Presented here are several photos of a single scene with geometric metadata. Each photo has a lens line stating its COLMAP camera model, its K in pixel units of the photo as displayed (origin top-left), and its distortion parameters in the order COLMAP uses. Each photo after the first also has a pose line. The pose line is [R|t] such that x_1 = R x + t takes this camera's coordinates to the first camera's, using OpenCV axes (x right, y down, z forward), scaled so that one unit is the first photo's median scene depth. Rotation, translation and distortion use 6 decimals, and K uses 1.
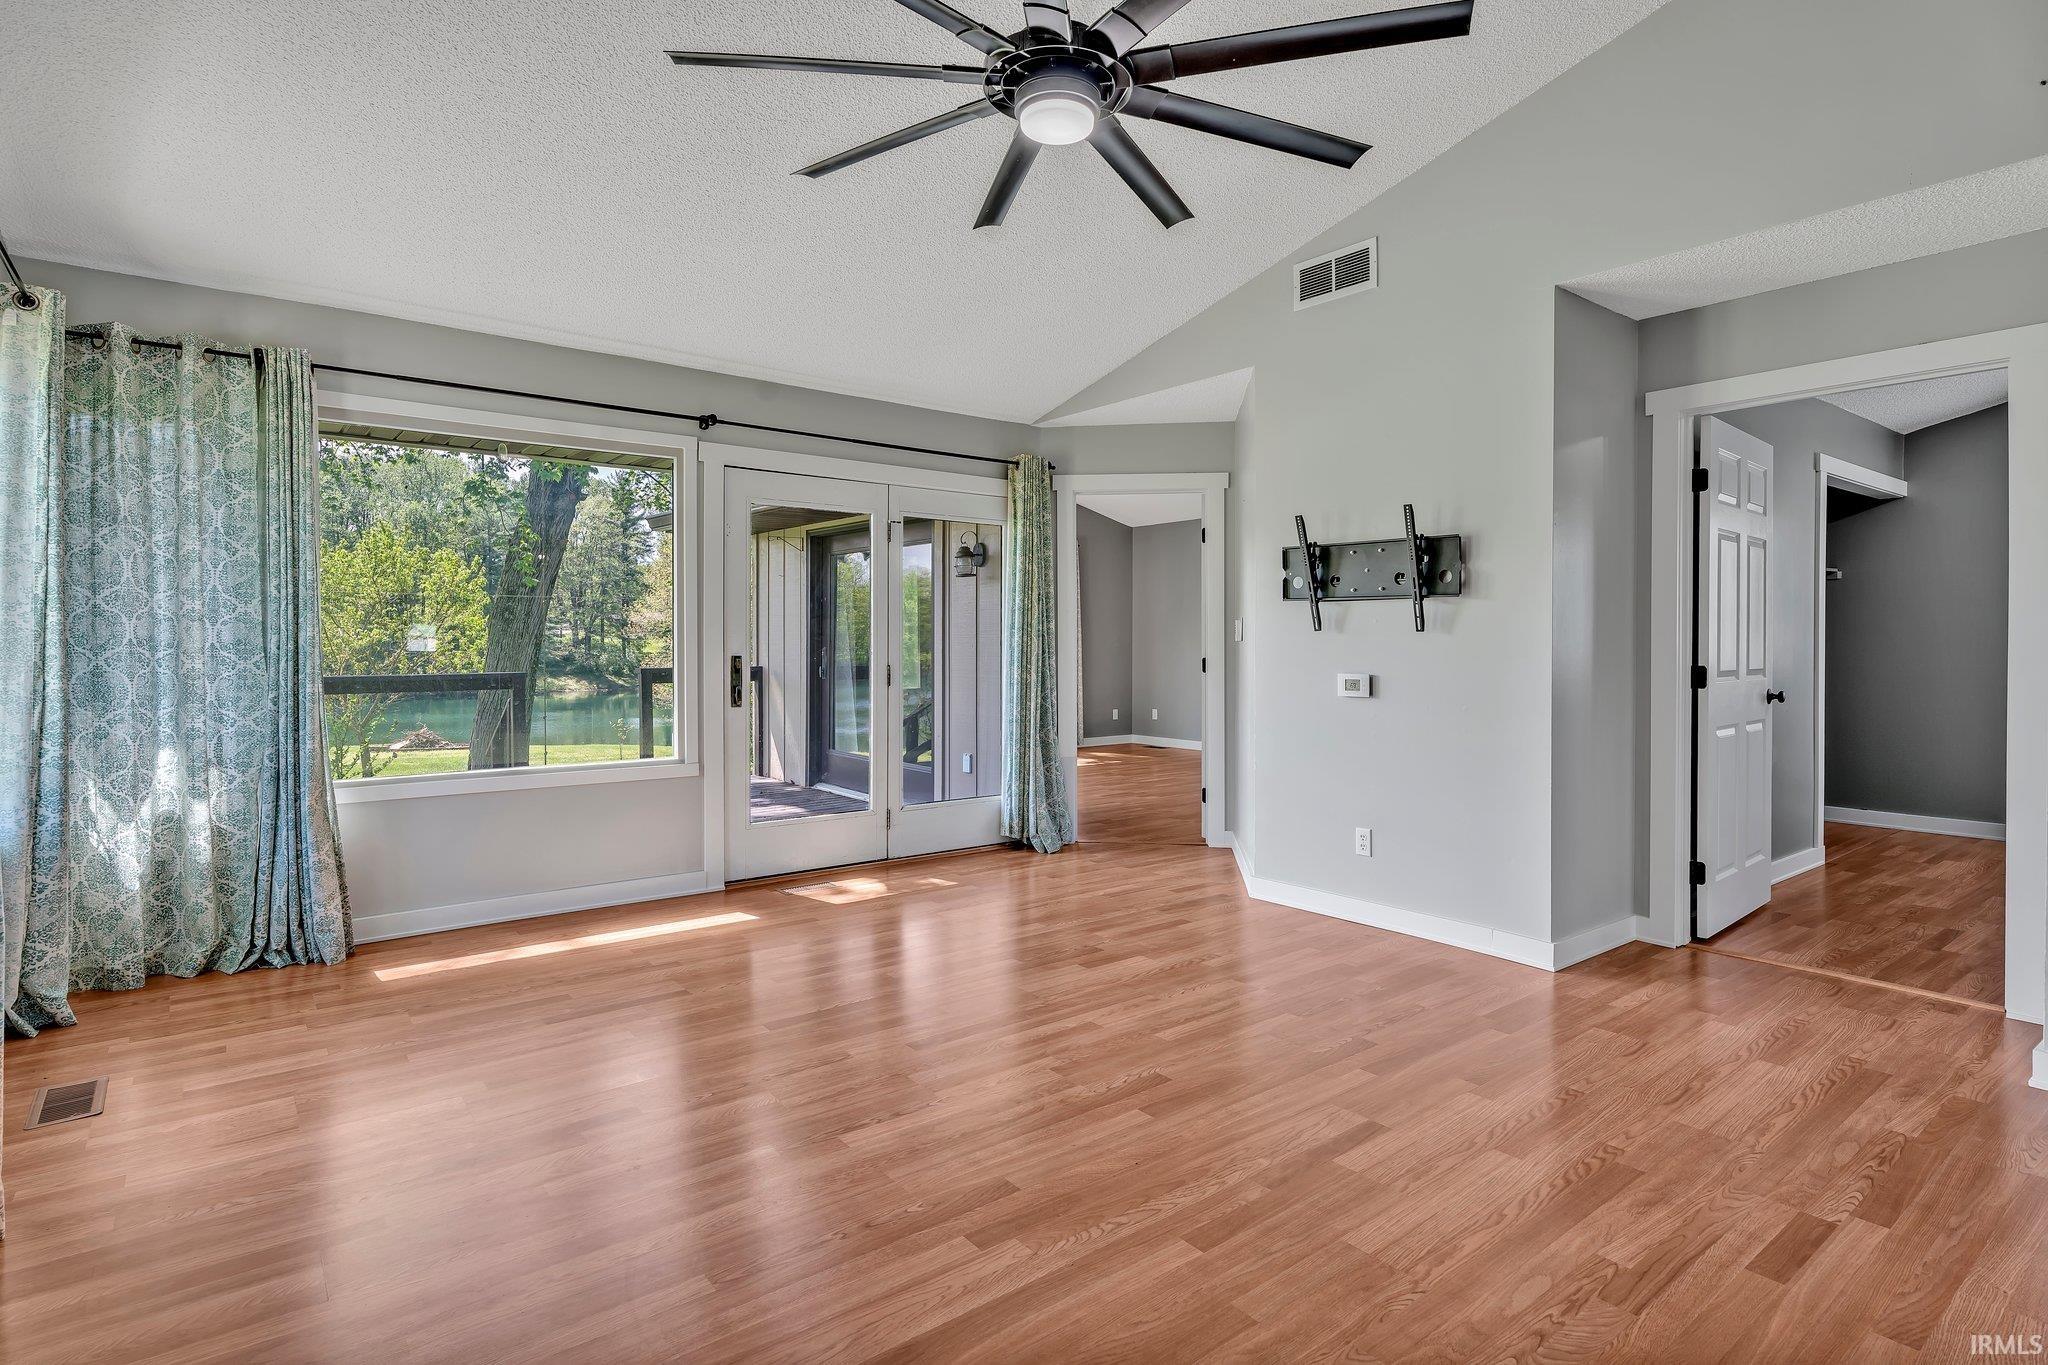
lens RADIAL K [[1035.8, 0, 1033.8], [0, 1035.8, 642.0], [0, 0, 1]] dist [0.003038, 0.000311]
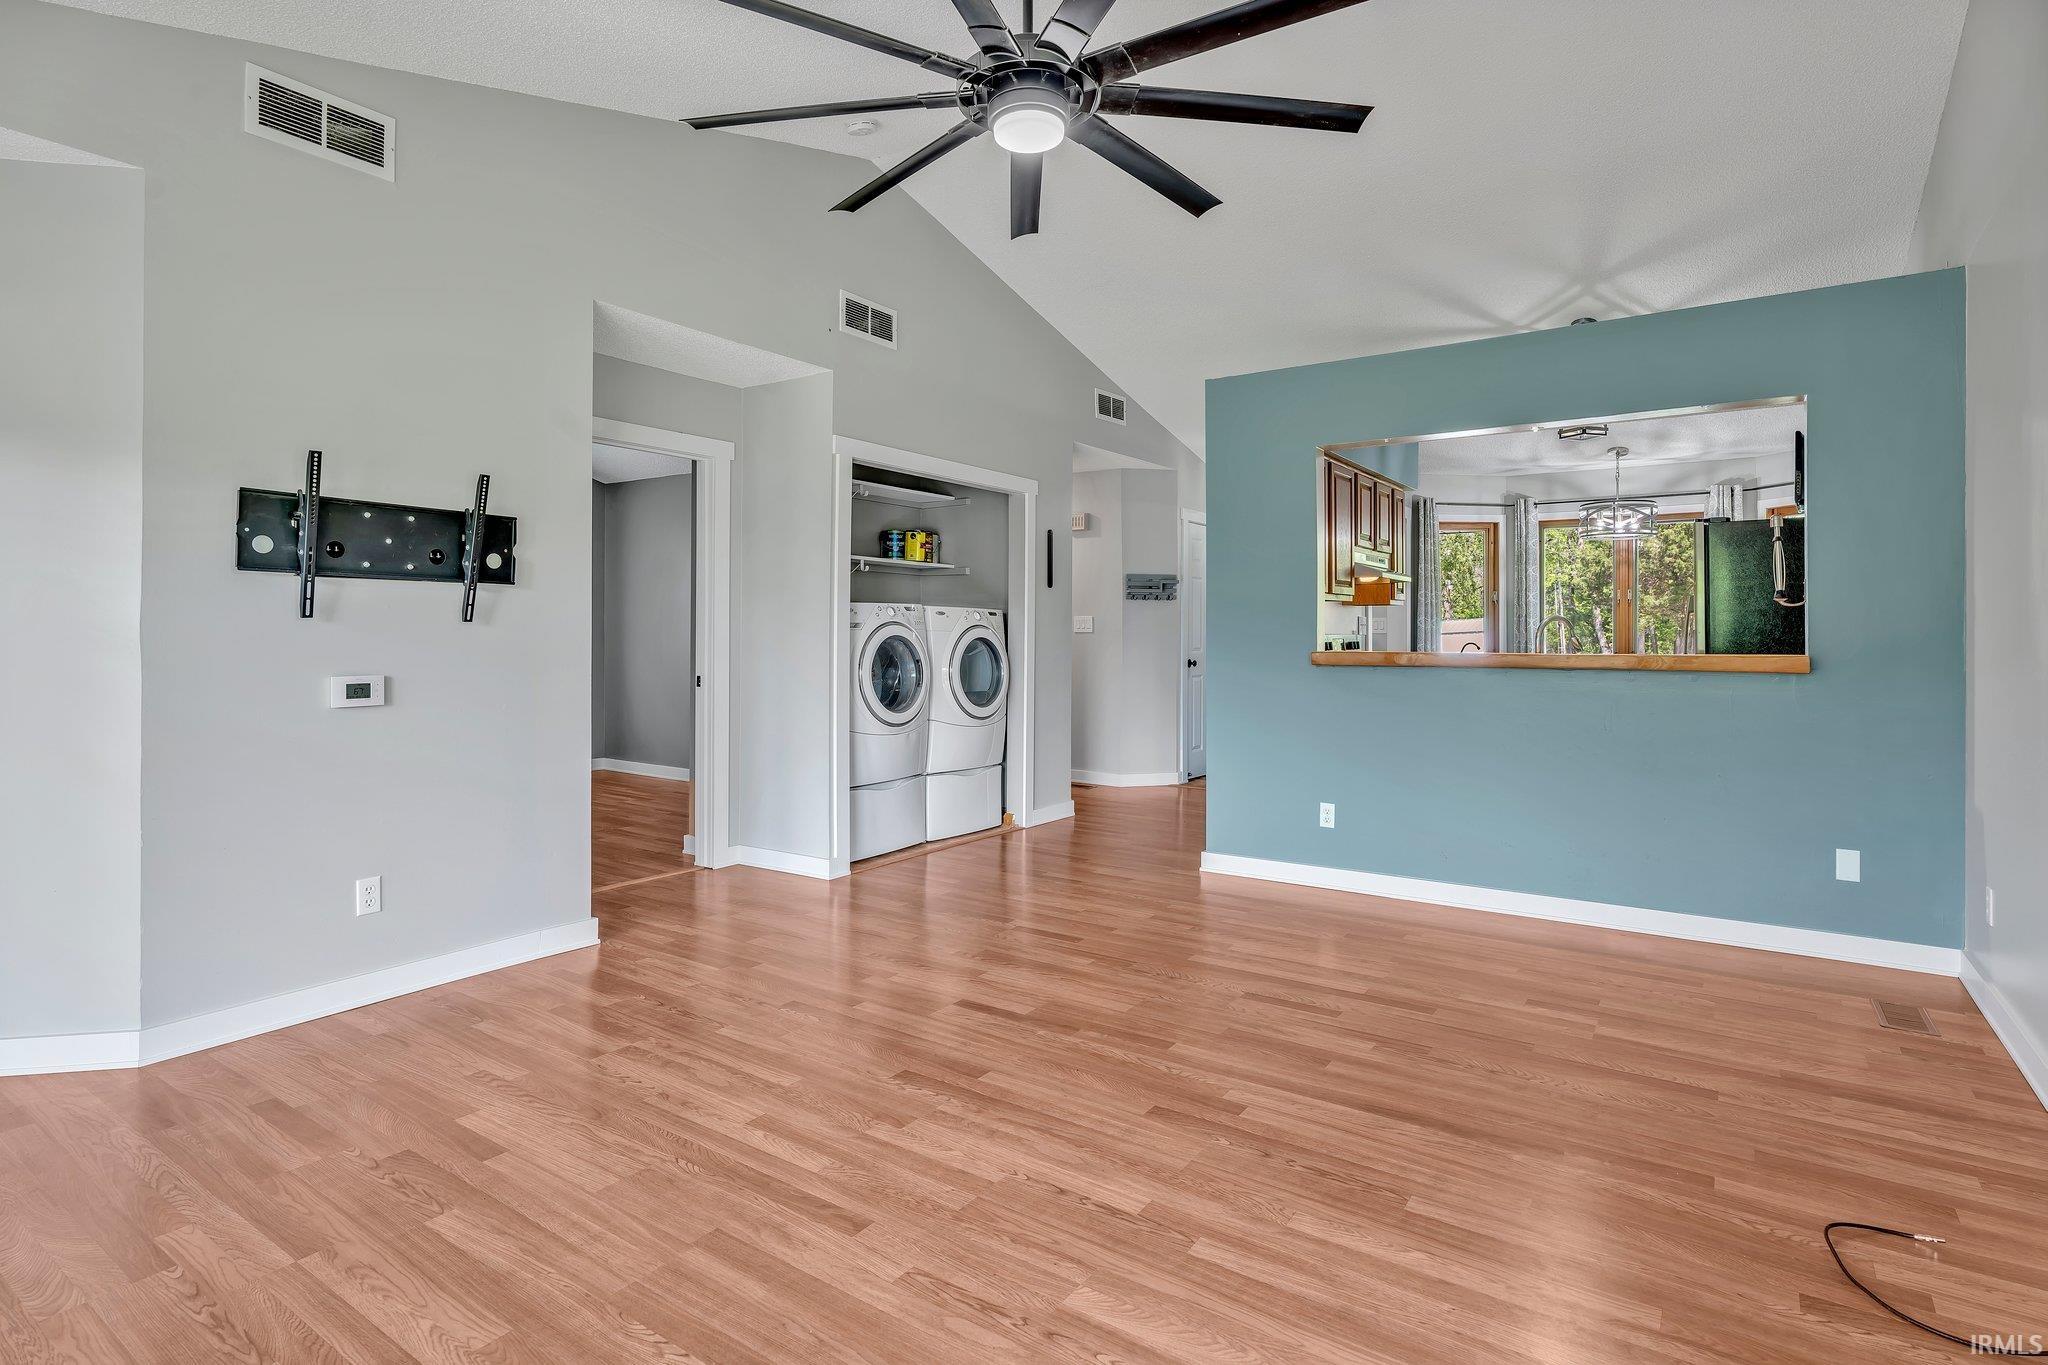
lens RADIAL K [[1035.8, 0, 1033.8], [0, 1035.8, 642.0], [0, 0, 1]] dist [0.003038, 0.000311]
pose [[-0.299708, -0.007213, 0.954004, -0.865749], [-0.006558, 0.999963, 0.005501, -0.004591], [-0.954008, -0.004608, -0.299744, 1.176681]]
